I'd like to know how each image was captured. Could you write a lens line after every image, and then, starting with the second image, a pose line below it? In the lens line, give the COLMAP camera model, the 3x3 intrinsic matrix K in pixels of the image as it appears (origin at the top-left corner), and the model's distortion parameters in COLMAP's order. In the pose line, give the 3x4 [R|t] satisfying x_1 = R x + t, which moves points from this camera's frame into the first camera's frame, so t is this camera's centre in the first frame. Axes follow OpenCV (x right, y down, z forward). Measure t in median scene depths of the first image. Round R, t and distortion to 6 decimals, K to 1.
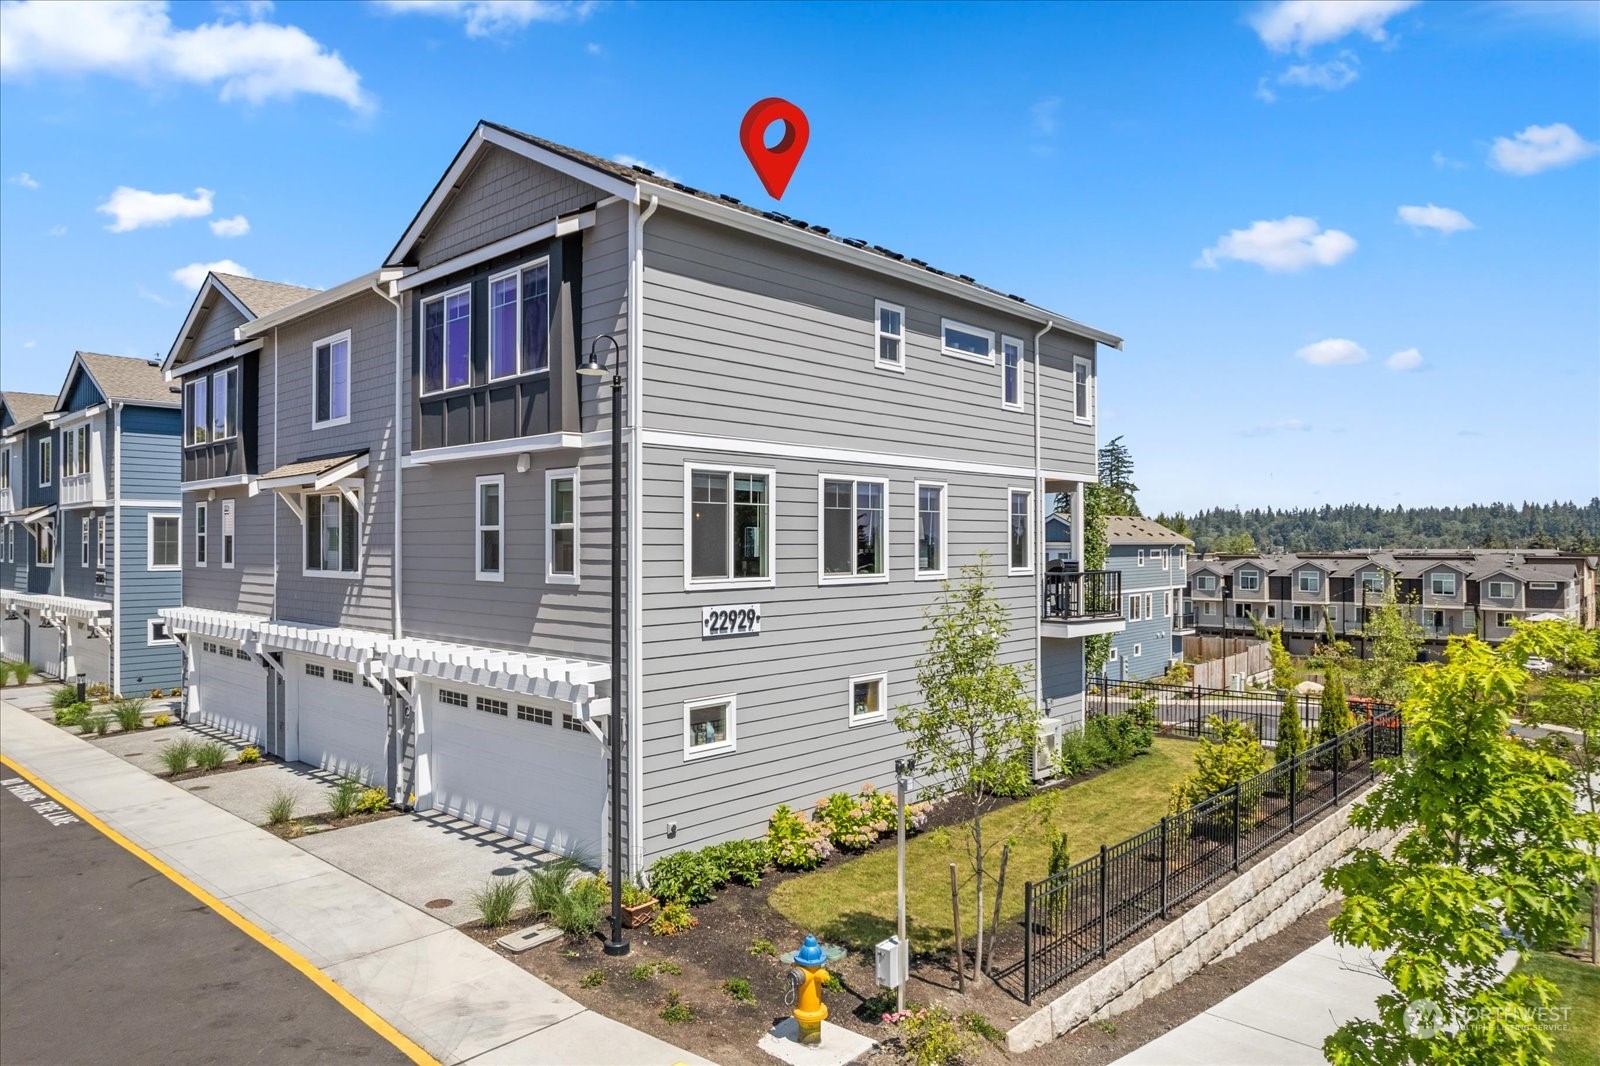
lens RADIAL K [[1029.4, 0, 800.0], [0, 1029.4, 533.0], [0, 0, 1]] dist [-0.066249, 0.063451]
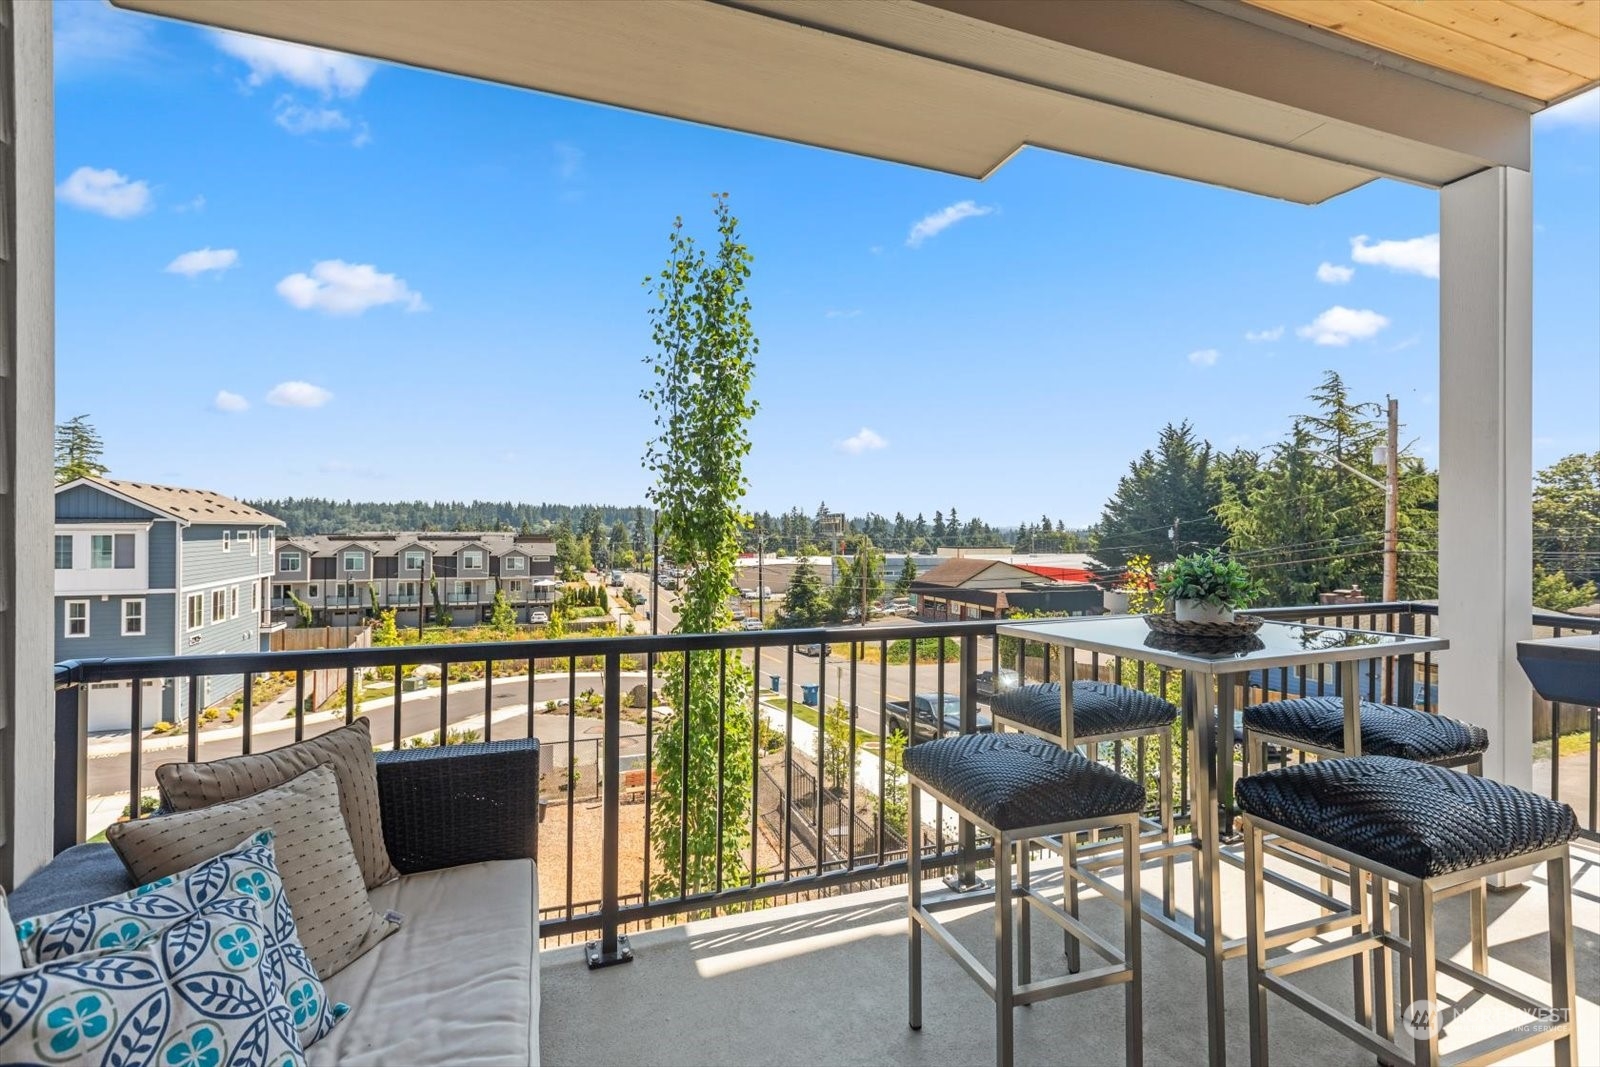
lens RADIAL K [[715.4, 0, 780.2], [0, 715.4, 527.5], [0, 0, 1]] dist [-0.000233, -0.000011]
pose [[0.452656, 0.006294, 0.891663, 0.126402], [-0.013800, 0.999905, -0.000053, 0.028426], [-0.891579, -0.012281, 0.452699, 1.335600]]
